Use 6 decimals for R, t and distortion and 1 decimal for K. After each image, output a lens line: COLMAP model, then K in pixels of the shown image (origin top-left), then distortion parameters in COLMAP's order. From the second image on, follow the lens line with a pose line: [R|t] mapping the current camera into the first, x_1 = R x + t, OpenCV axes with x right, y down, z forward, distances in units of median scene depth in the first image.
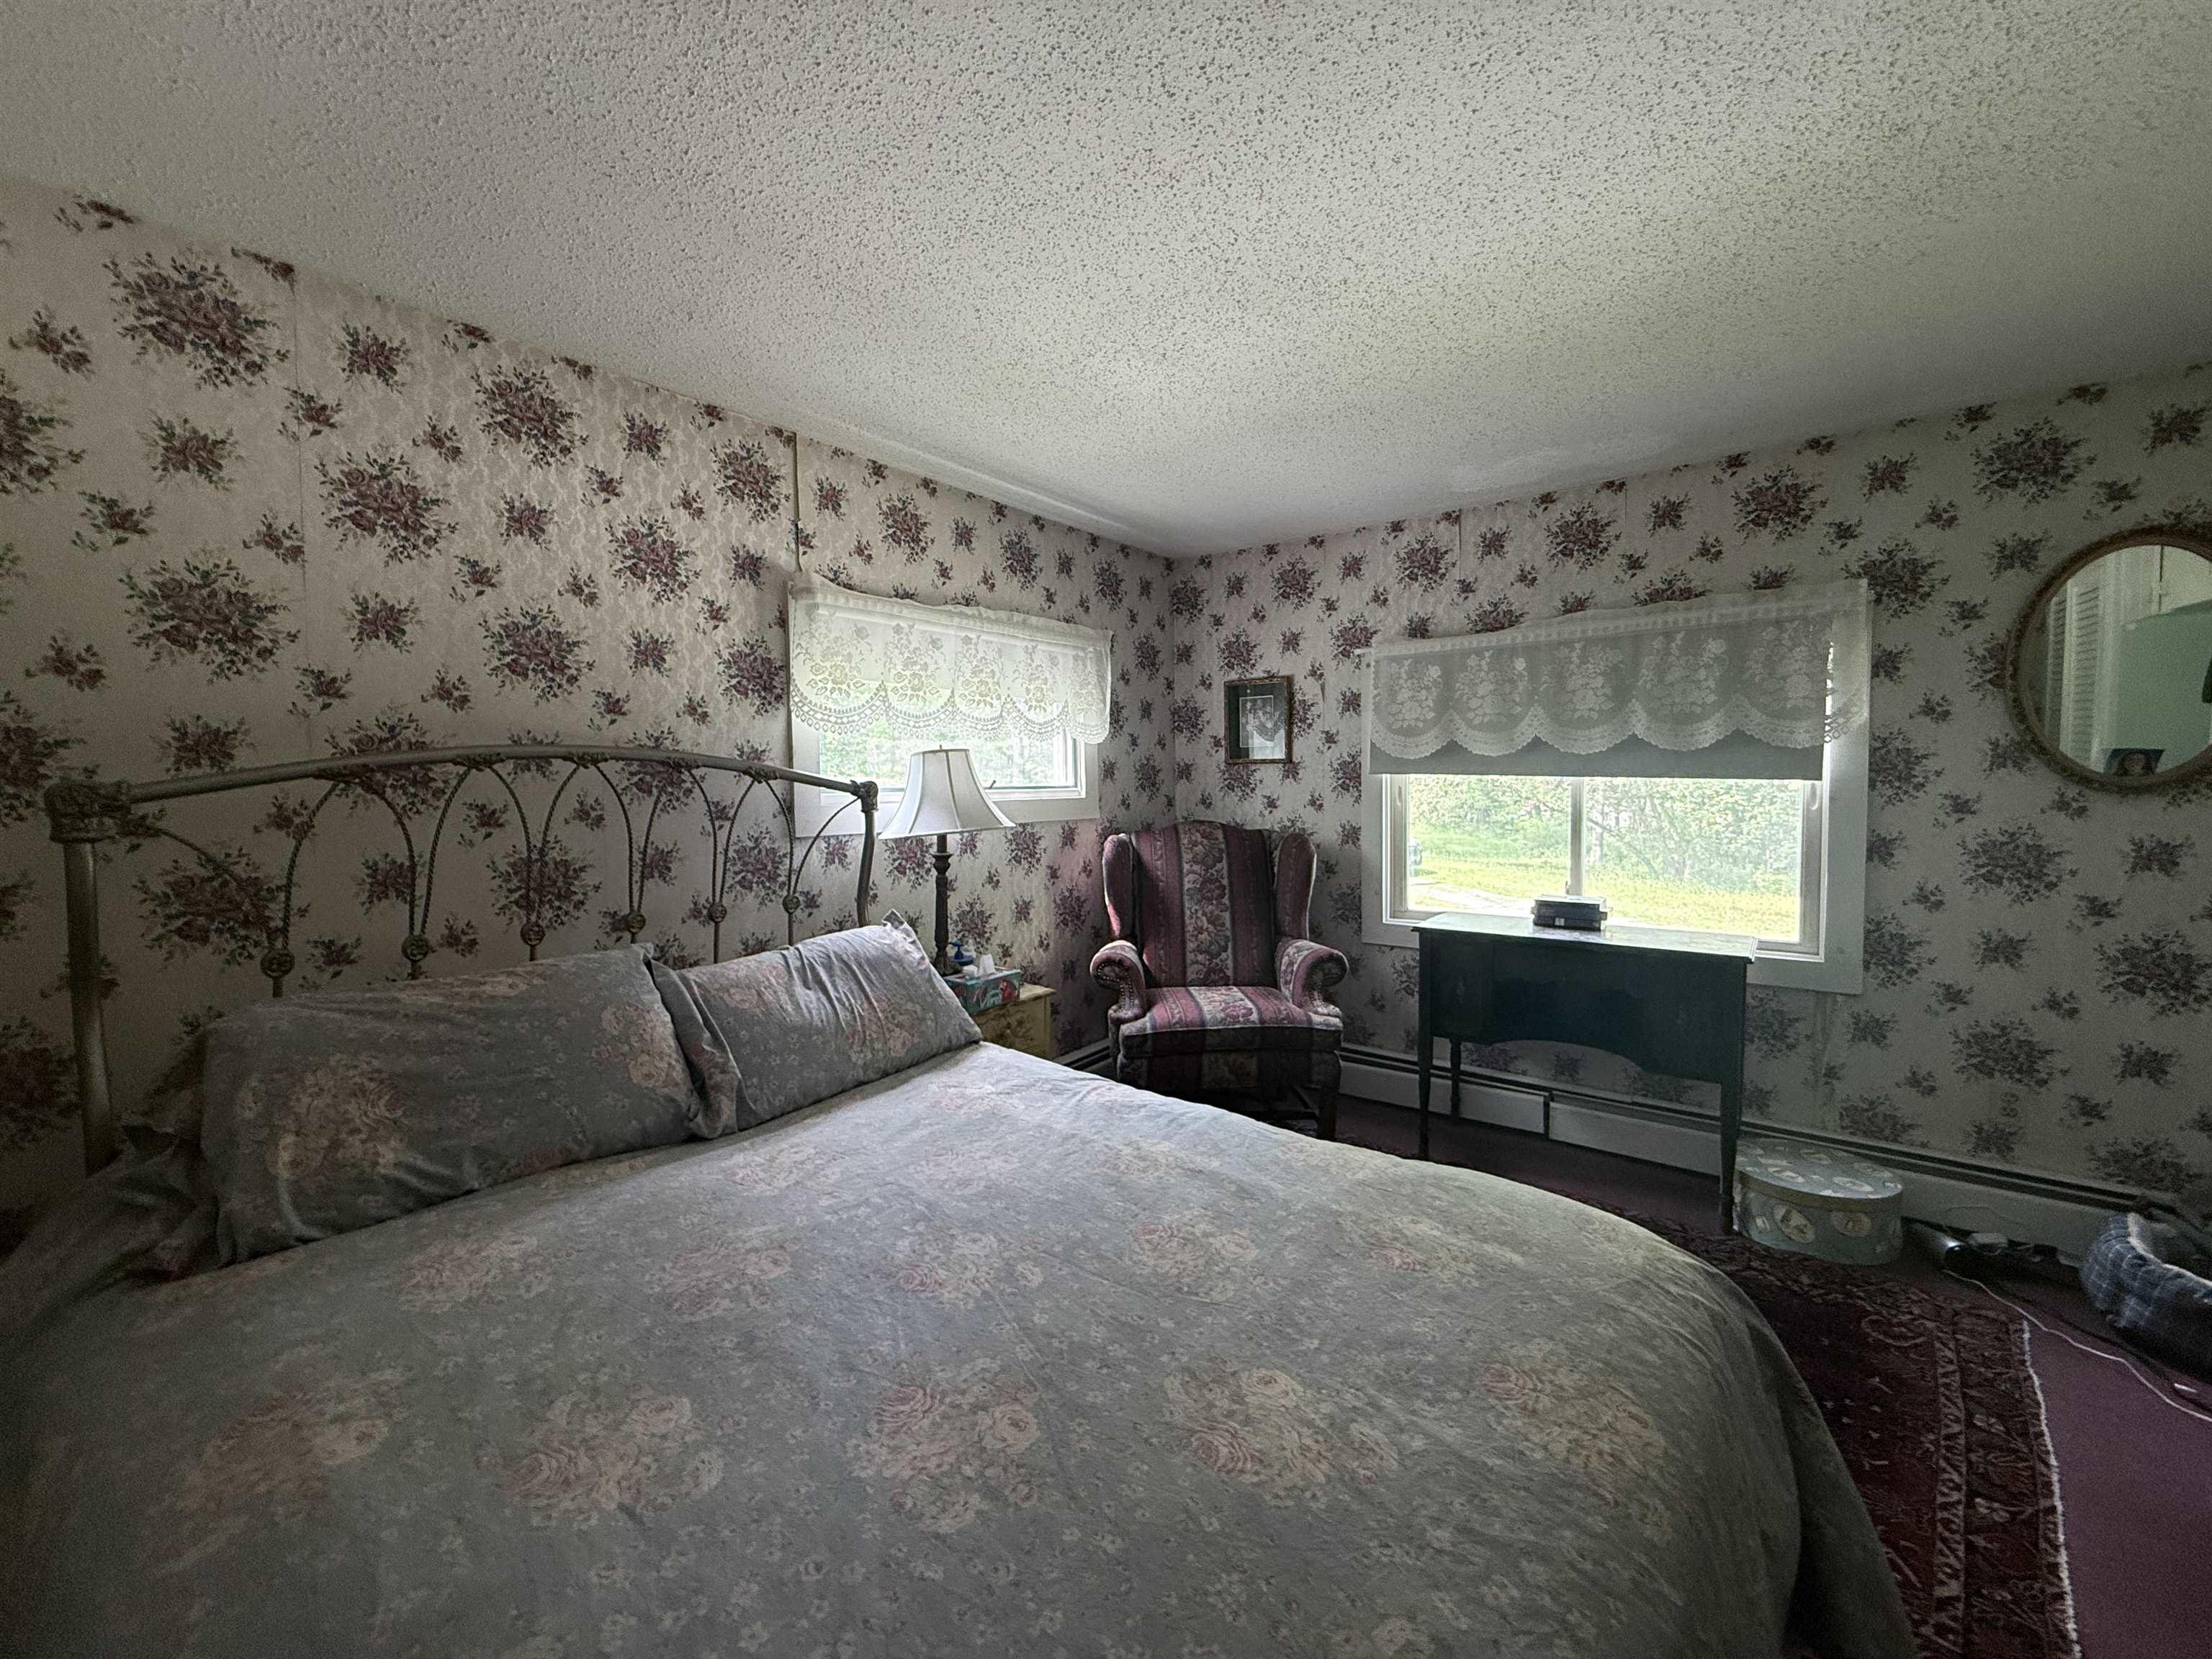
lens RADIAL K [[881.6, 0, 1104.2], [0, 881.6, 811.4], [0, 0, 1]] dist [-0.002323, -0.000660]
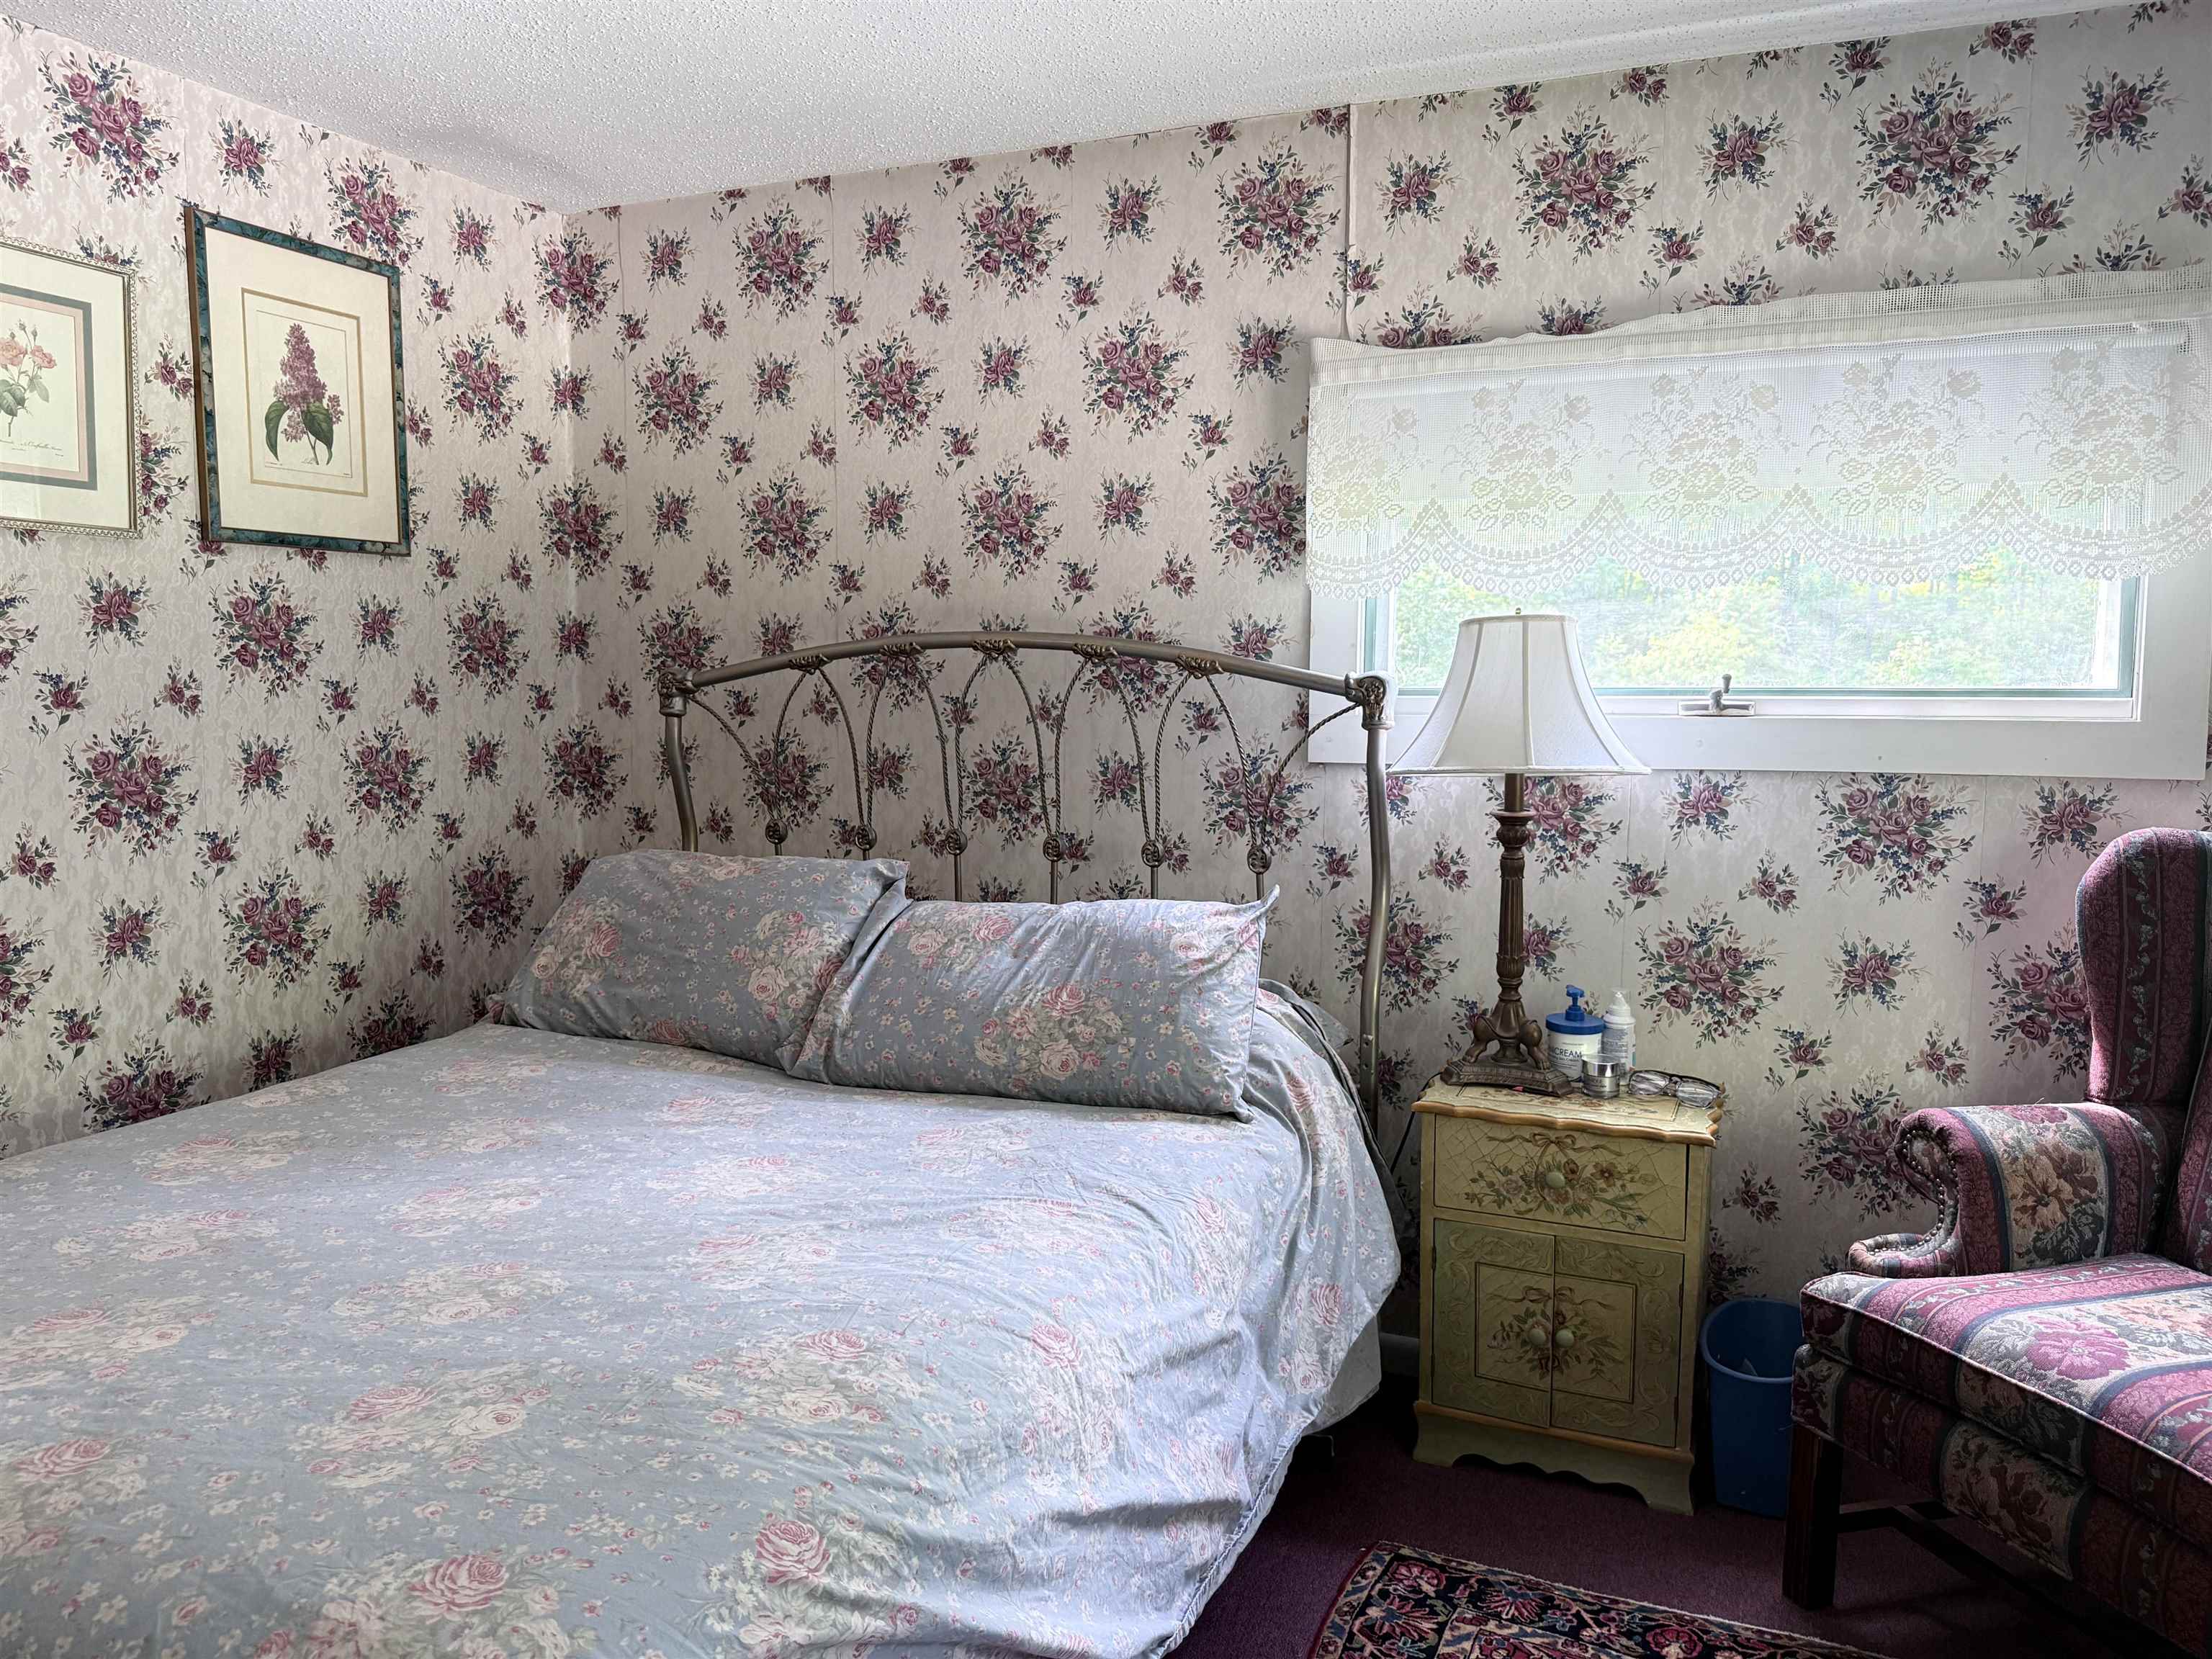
lens RADIAL K [[1590.8, 0, 1106.7], [0, 1590.8, 841.2], [0, 0, 1]] dist [0.010054, -0.015968]
pose [[0.287288, 0.108298, -0.951702, 0.870465], [-0.035117, 0.994111, 0.102523, -0.033669], [0.957200, 0.003967, 0.289400, 0.633458]]
